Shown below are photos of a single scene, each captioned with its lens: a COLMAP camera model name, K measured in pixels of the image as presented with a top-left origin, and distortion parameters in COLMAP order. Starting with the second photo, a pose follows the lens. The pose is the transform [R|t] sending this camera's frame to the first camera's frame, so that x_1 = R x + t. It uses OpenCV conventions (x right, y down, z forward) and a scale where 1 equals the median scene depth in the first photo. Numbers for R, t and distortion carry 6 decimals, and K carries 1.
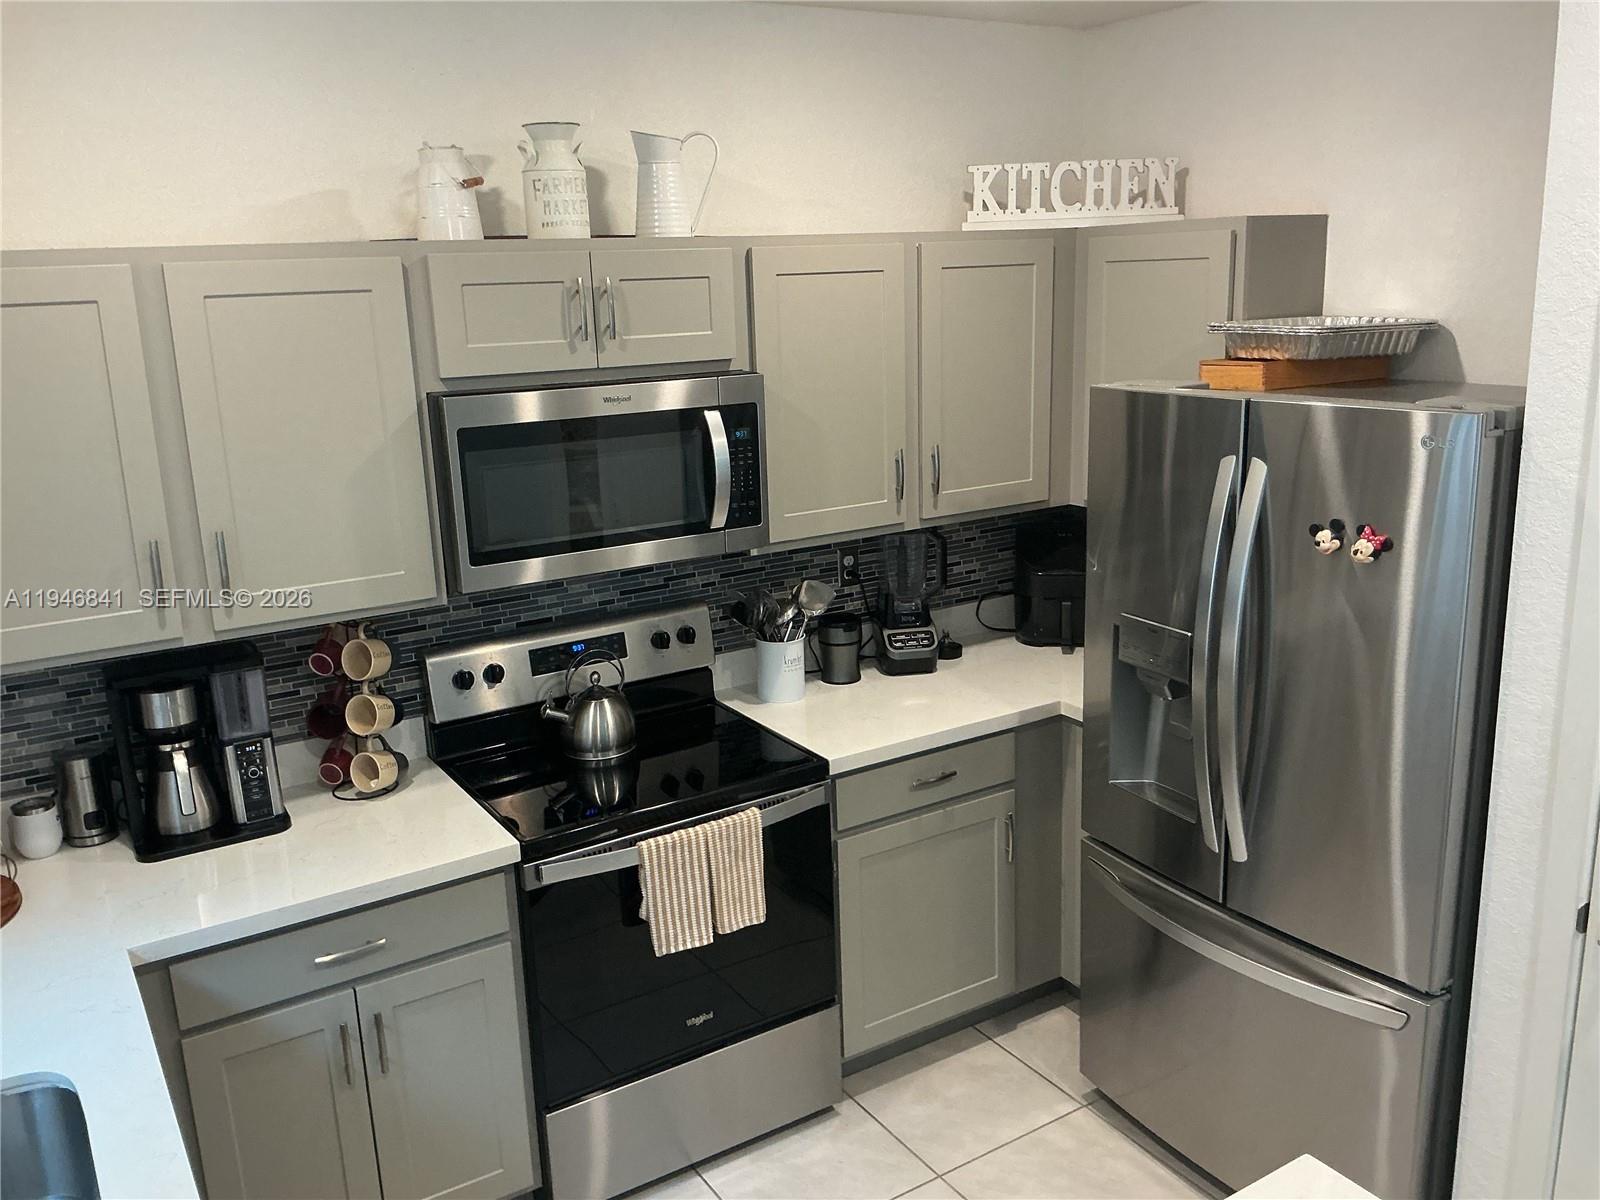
lens RADIAL K [[1331.4, 0, 807.9], [0, 1331.4, 587.9], [0, 0, 1]] dist [0.047886, -0.133456]
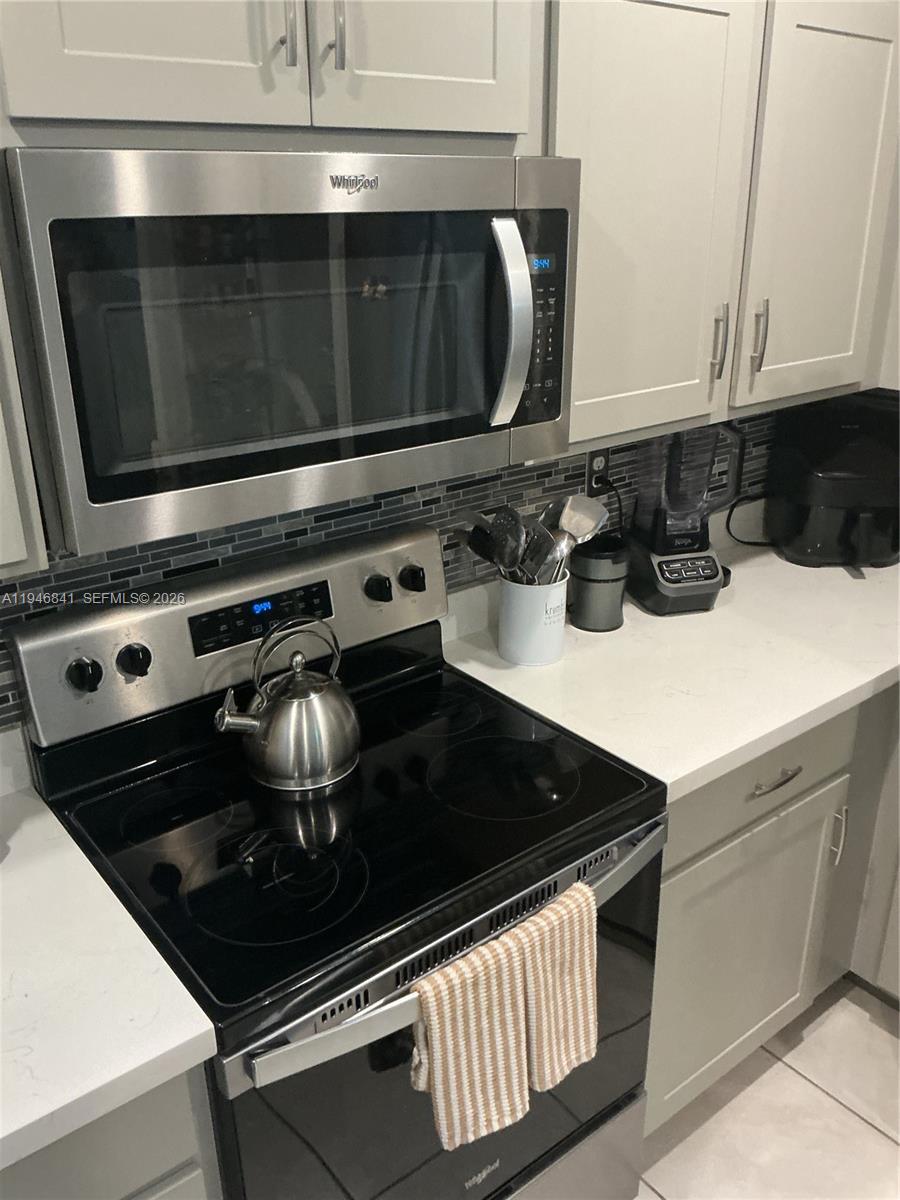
lens RADIAL K [[998.5, 0, 450.7], [0, 998.5, 595.9], [0, 0, 1]] dist [0.047886, -0.133456]
pose [[0.994165, -0.018136, 0.106335, -0.140453], [0.003009, 0.990045, 0.140722, -0.031701], [-0.107829, -0.139580, 0.984322, 0.538274]]
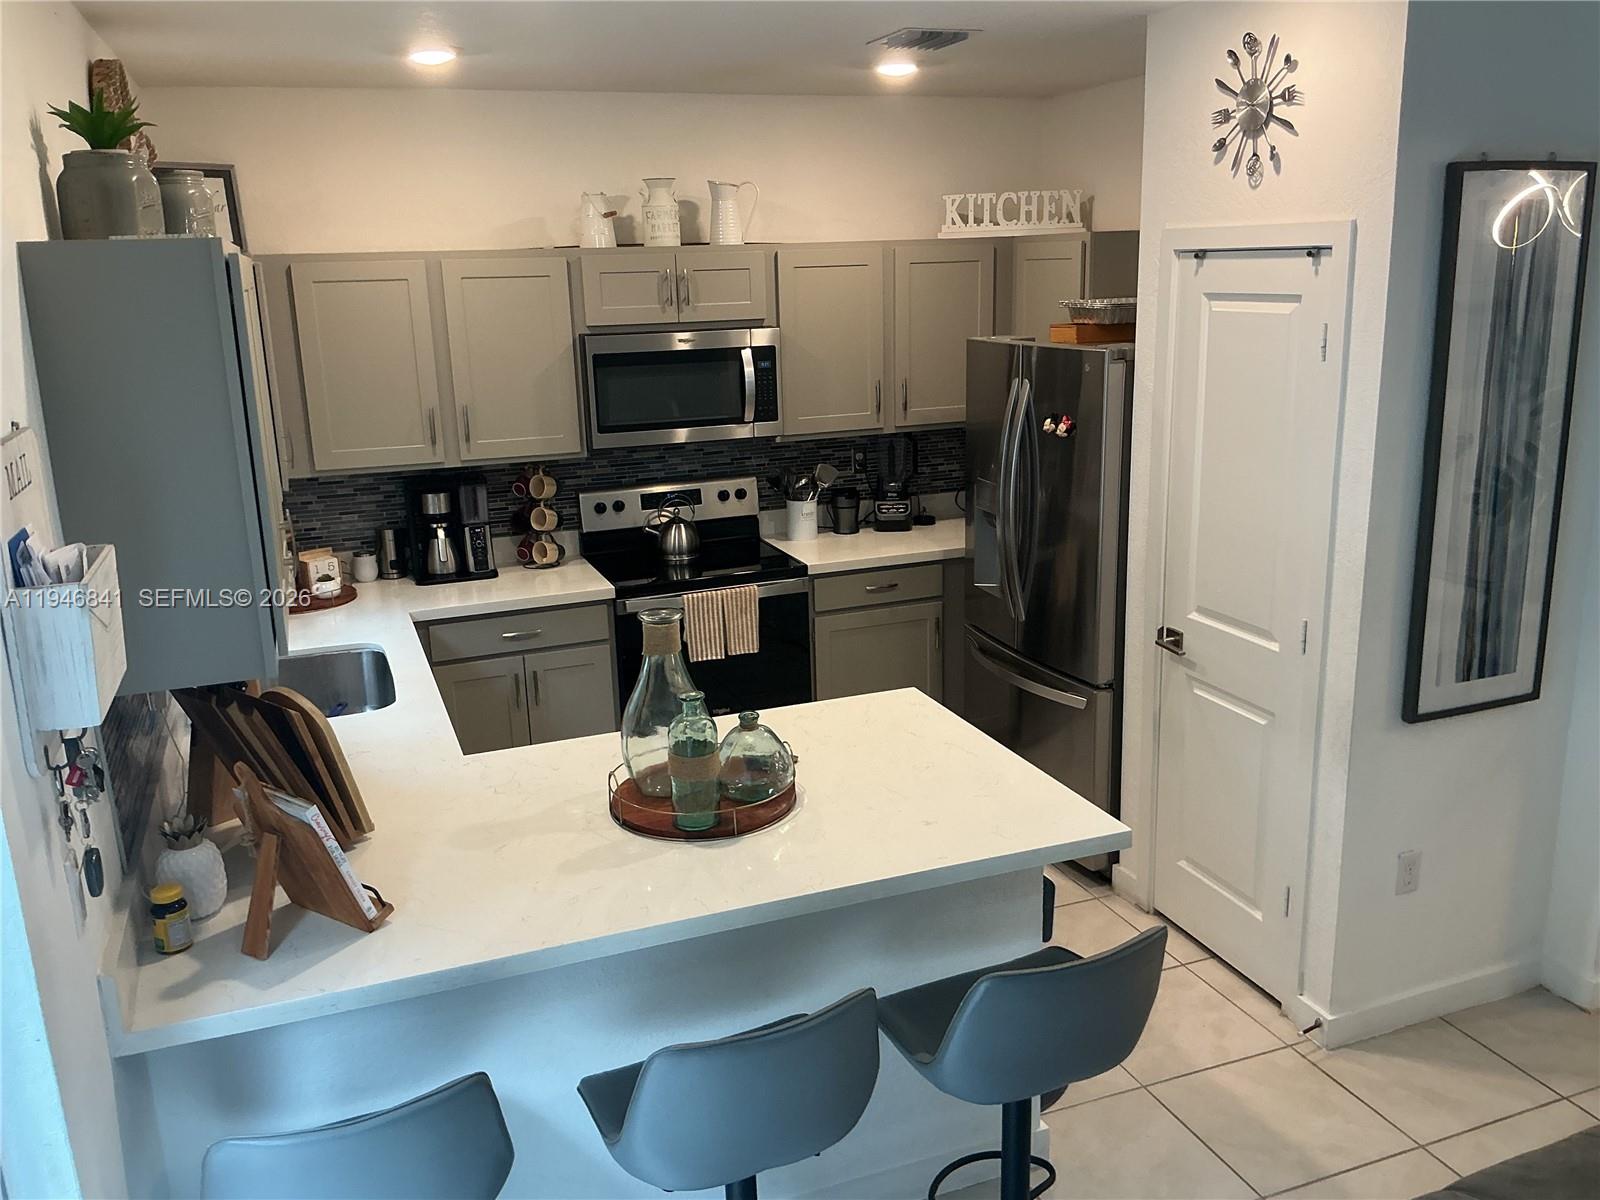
lens RADIAL K [[1331.4, 0, 804.4], [0, 1331.4, 606.9], [0, 0, 1]] dist [0.047886, -0.133456]
pose [[0.980357, 0.055865, -0.189152, 0.325305], [-0.050423, 0.998167, 0.033464, 0.125847], [0.190675, -0.023269, 0.981377, -0.617338]]
